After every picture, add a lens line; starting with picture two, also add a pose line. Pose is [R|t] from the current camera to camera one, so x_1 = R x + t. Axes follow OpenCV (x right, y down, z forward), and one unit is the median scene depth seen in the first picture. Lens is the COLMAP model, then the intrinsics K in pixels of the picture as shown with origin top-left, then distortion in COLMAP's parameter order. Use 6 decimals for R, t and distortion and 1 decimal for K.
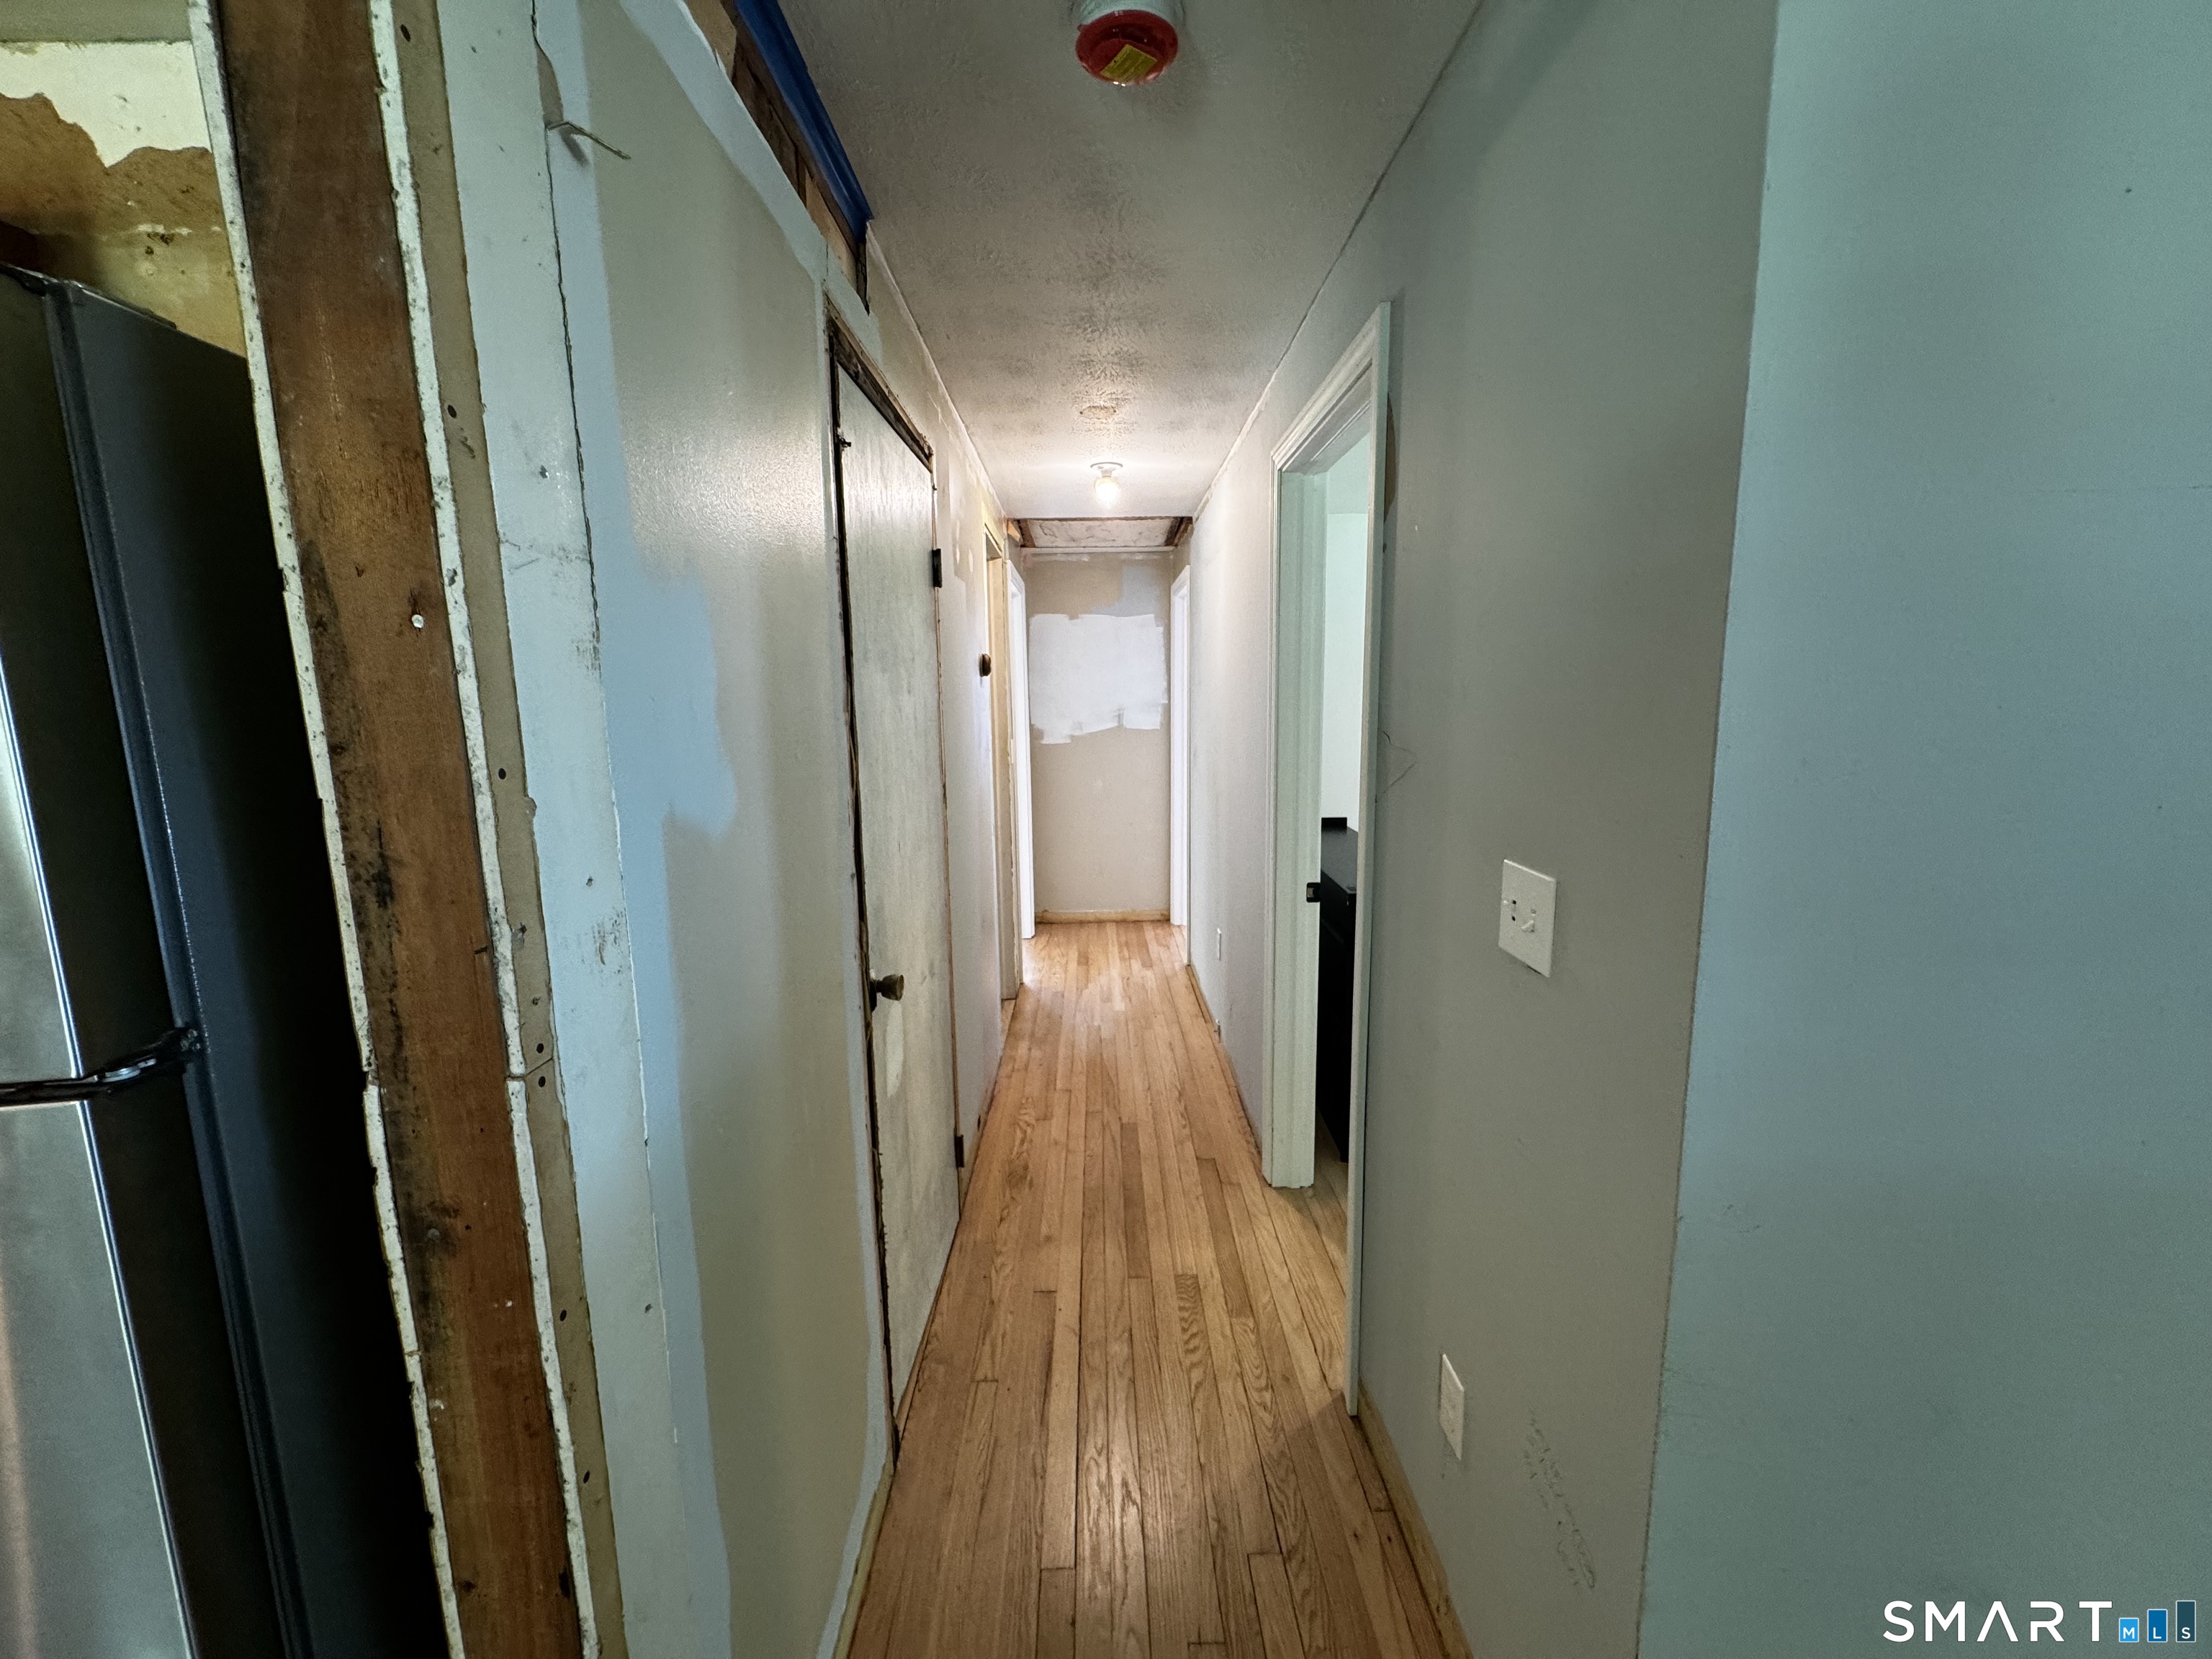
lens RADIAL K [[877.6, 0, 1106.0], [0, 877.6, 829.5], [0, 0, 1]] dist [-0.000490, 0.000407]
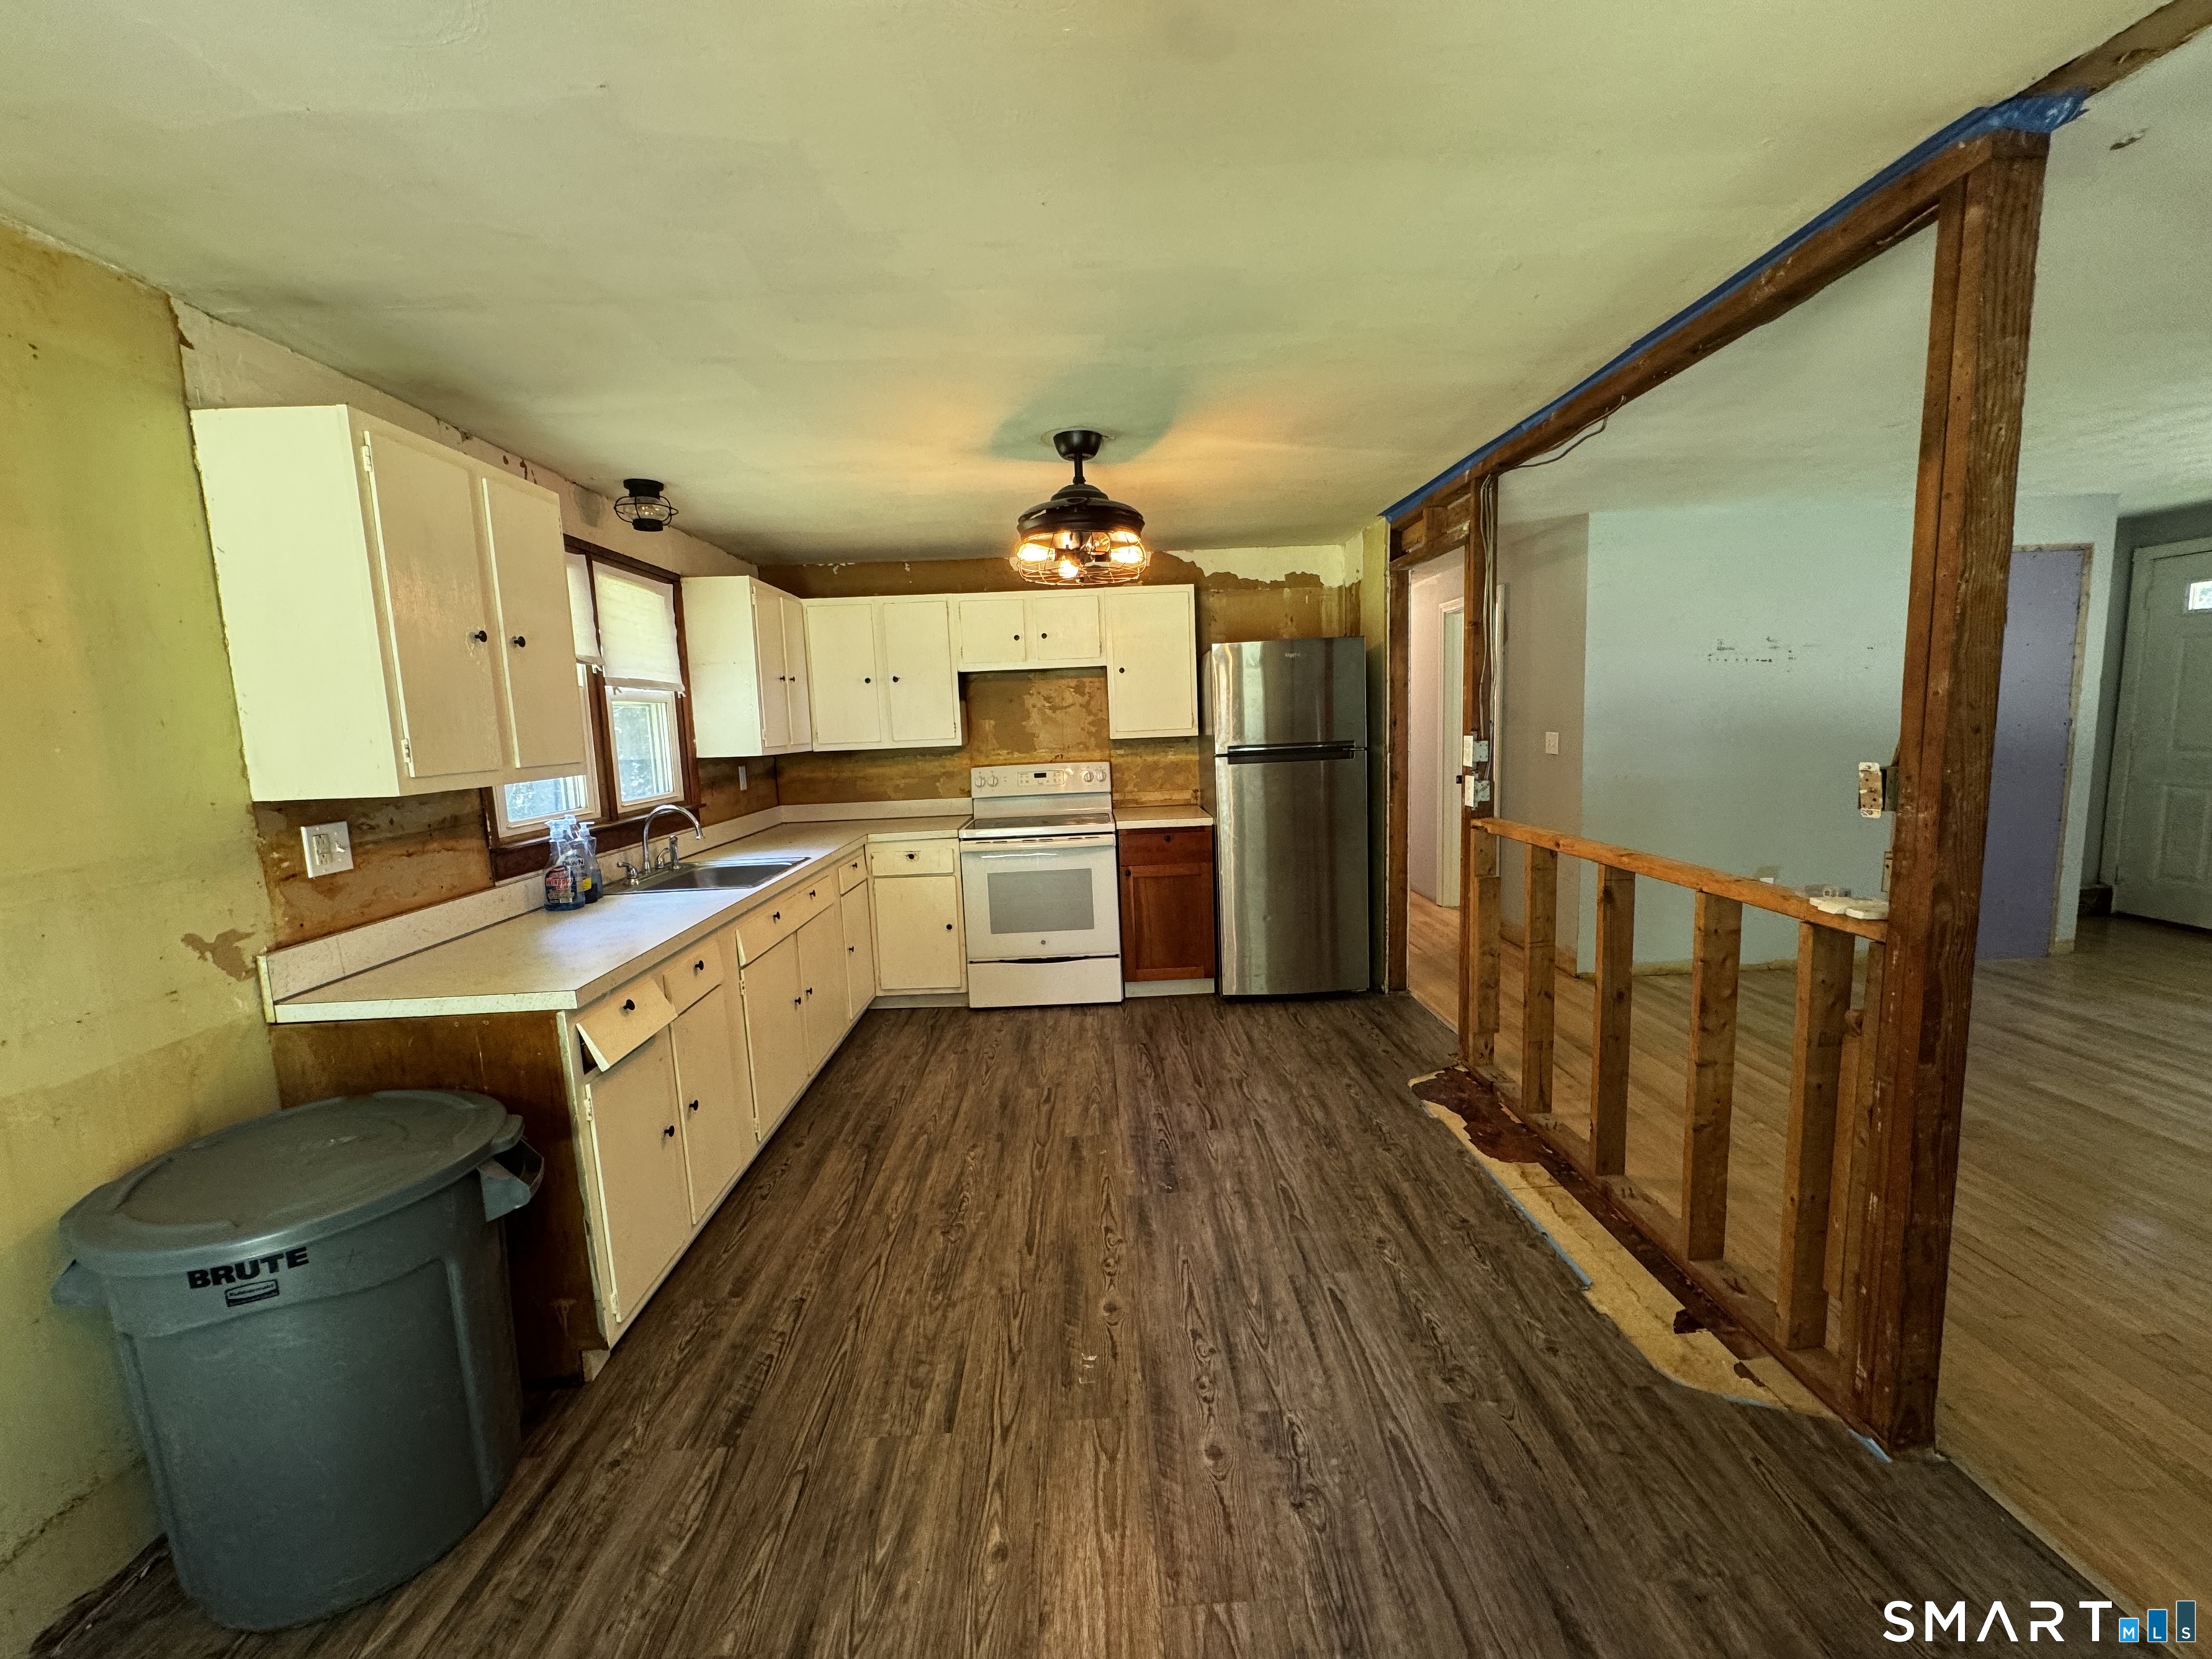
lens RADIAL K [[877.6, 0, 1106.0], [0, 877.6, 829.5], [0, 0, 1]] dist [-0.000490, 0.000407]
pose [[0.999710, -0.023328, 0.005930, -1.679111], [0.023489, 0.999311, -0.028738, 0.559711], [-0.005256, 0.028869, 0.999569, -3.157170]]
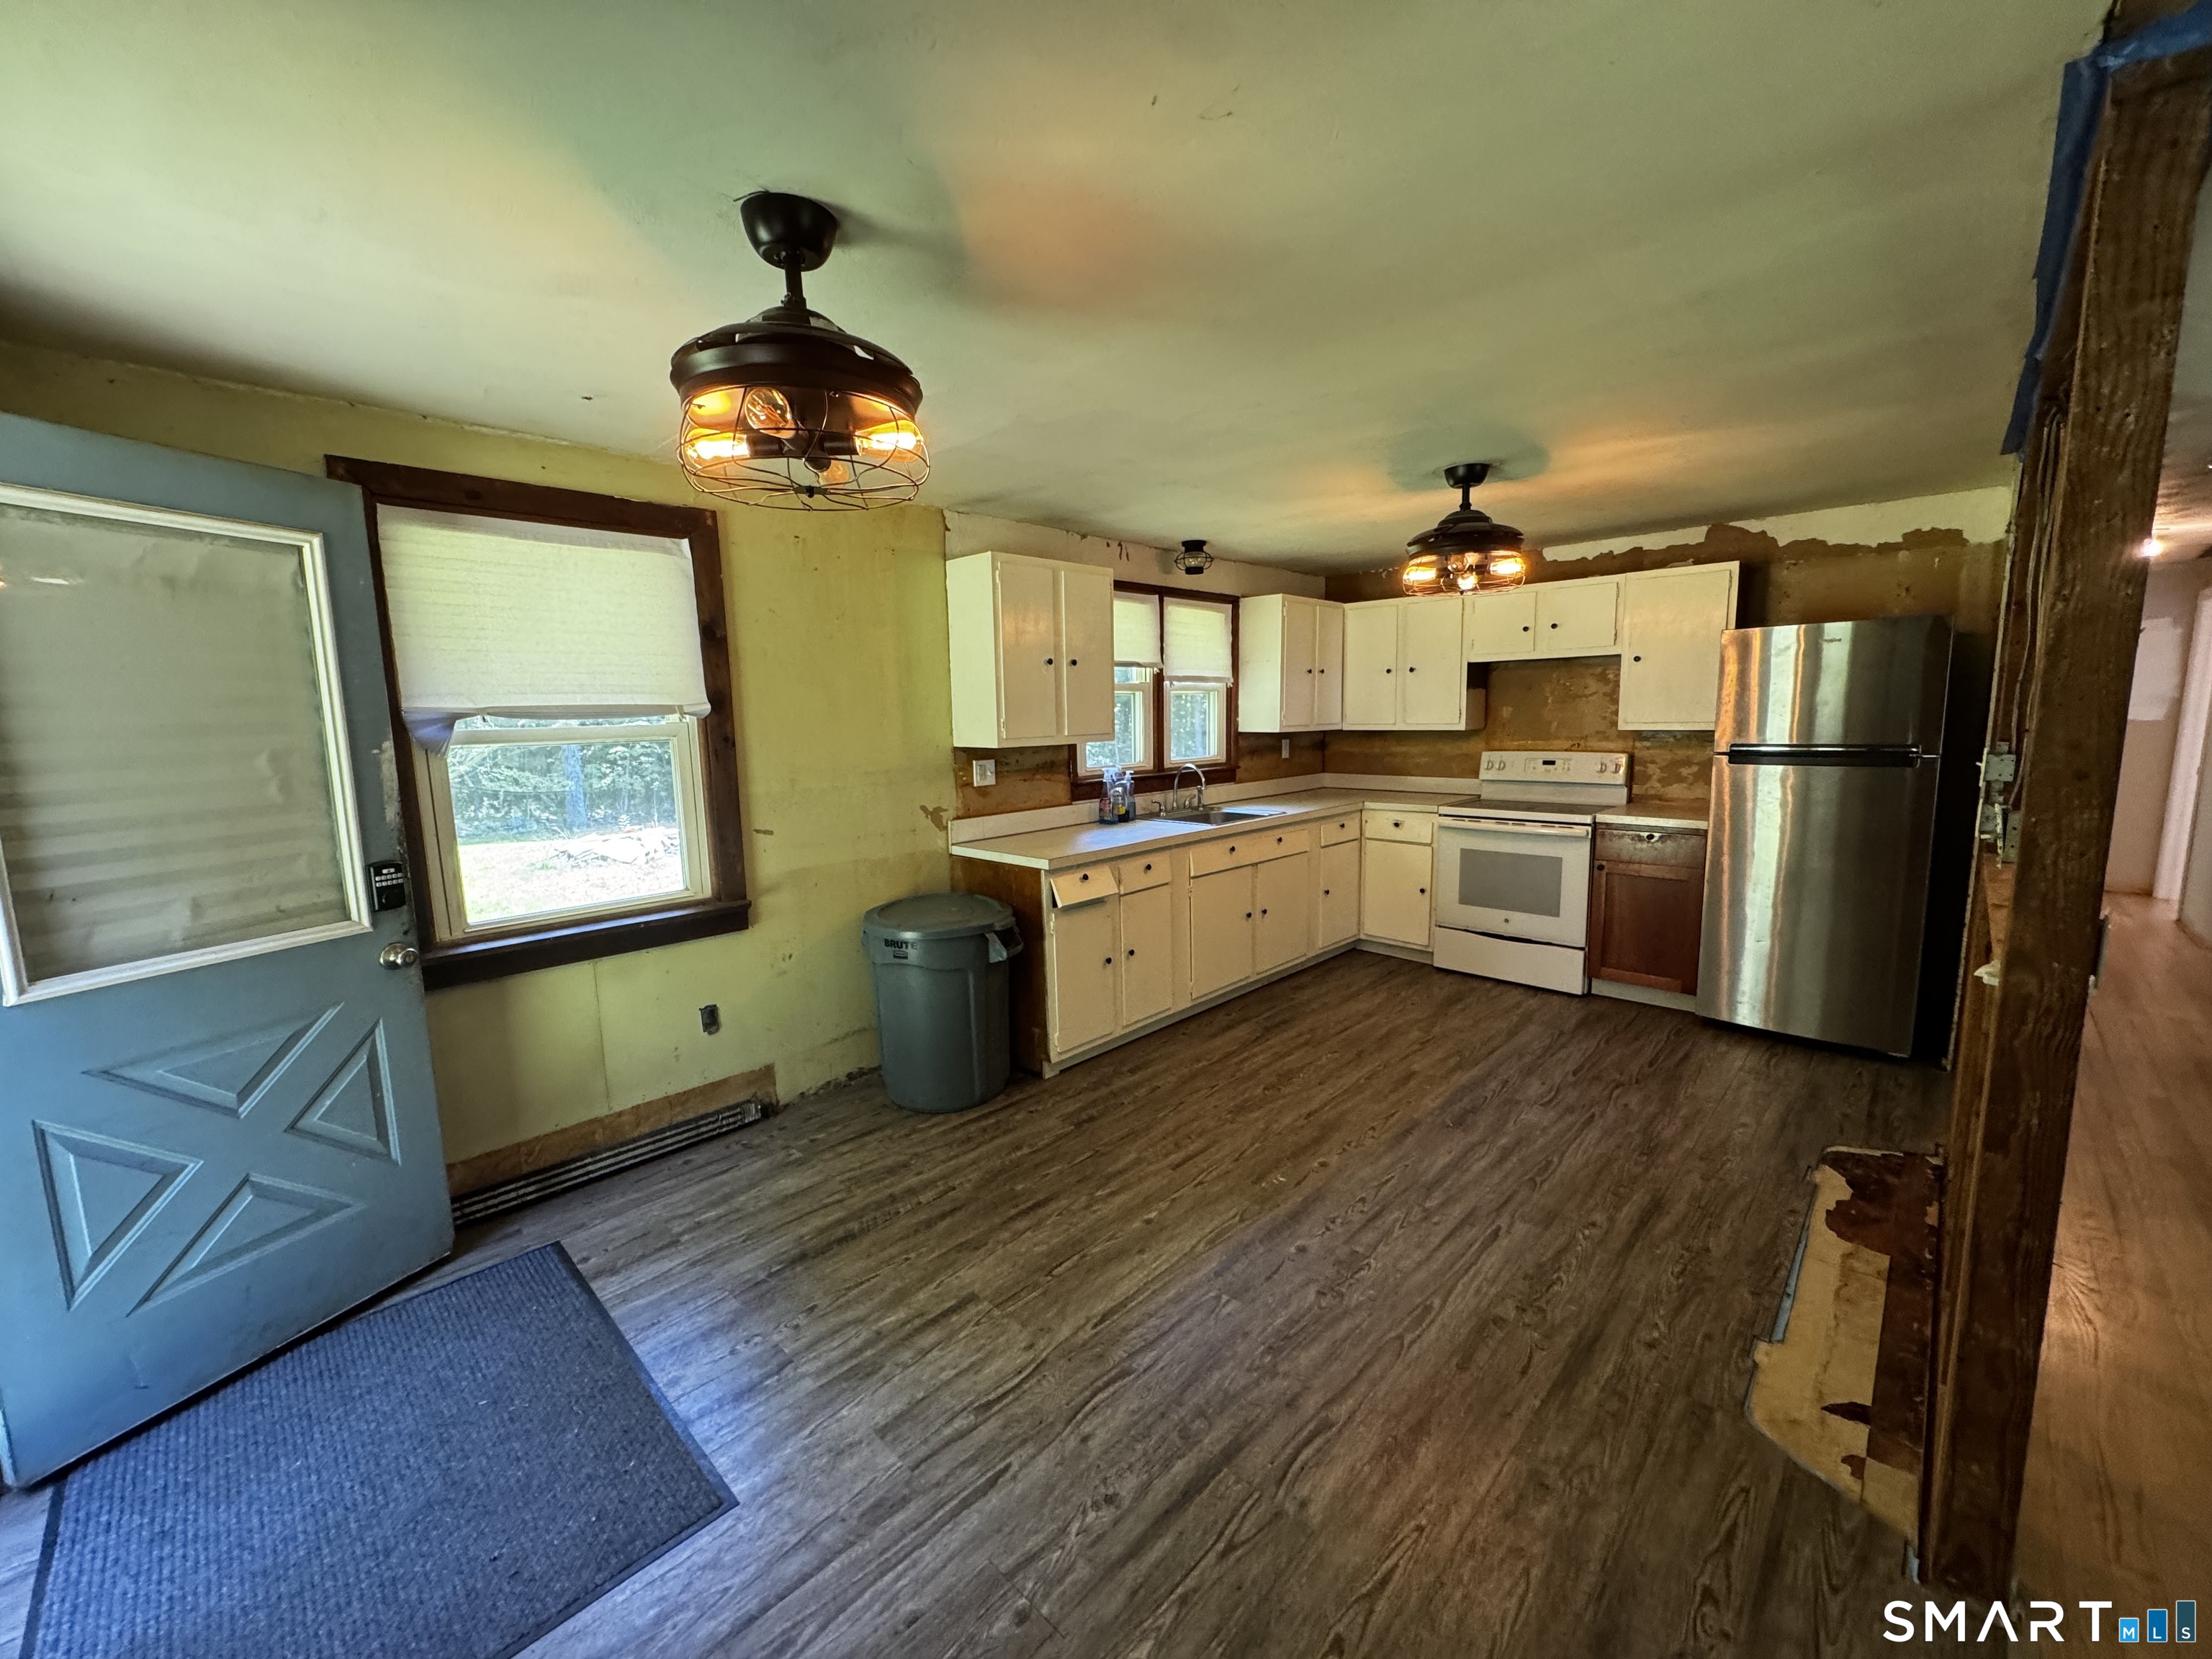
lens RADIAL K [[877.6, 0, 1106.0], [0, 877.6, 829.5], [0, 0, 1]] dist [-0.000490, 0.000407]
pose [[0.707583, 0.098569, -0.699722, -0.462871], [-0.101892, 0.994107, 0.037002, 0.557095], [0.699246, 0.045114, 0.713457, -3.500665]]
